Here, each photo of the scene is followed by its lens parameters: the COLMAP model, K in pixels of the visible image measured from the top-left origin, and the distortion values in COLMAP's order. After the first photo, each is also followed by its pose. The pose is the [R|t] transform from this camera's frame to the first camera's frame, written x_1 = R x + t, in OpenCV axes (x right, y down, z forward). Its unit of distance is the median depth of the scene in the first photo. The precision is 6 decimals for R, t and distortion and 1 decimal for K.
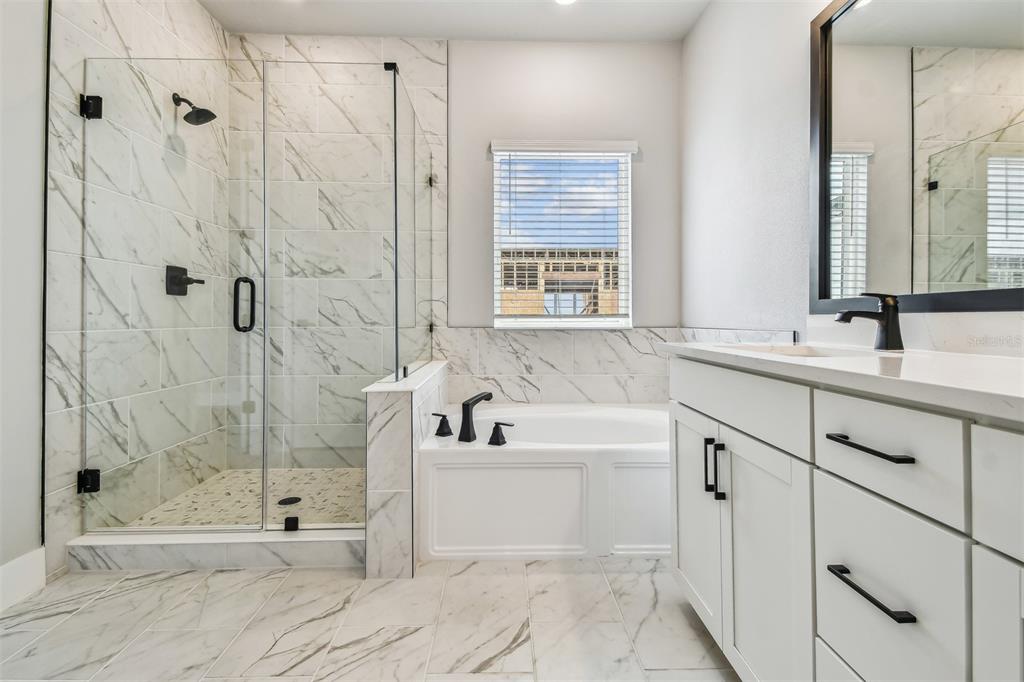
lens RADIAL K [[458.8, 0, 516.5], [0, 458.8, 315.2], [0, 0, 1]] dist [0.034005, -0.013401]
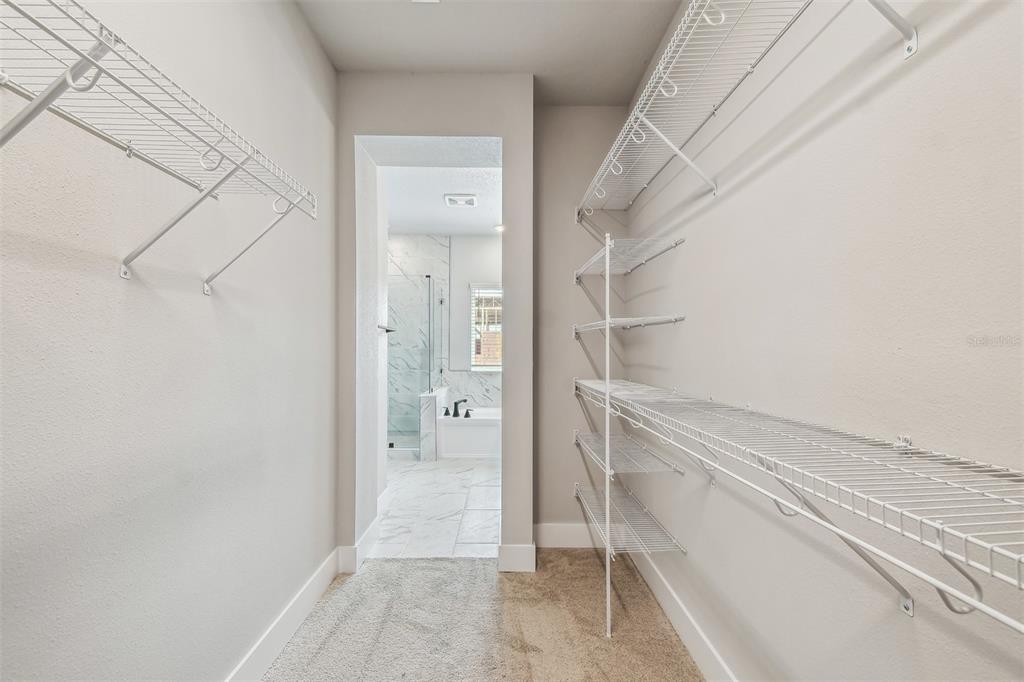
lens RADIAL K [[458.8, 0, 508.3], [0, 458.8, 346.9], [0, 0, 1]] dist [0.034005, -0.013401]
pose [[0.999691, 0.004456, -0.024447, 0.225710], [-0.004417, 0.999989, 0.001630, -0.115121], [0.024454, -0.001522, 0.999700, -1.435854]]
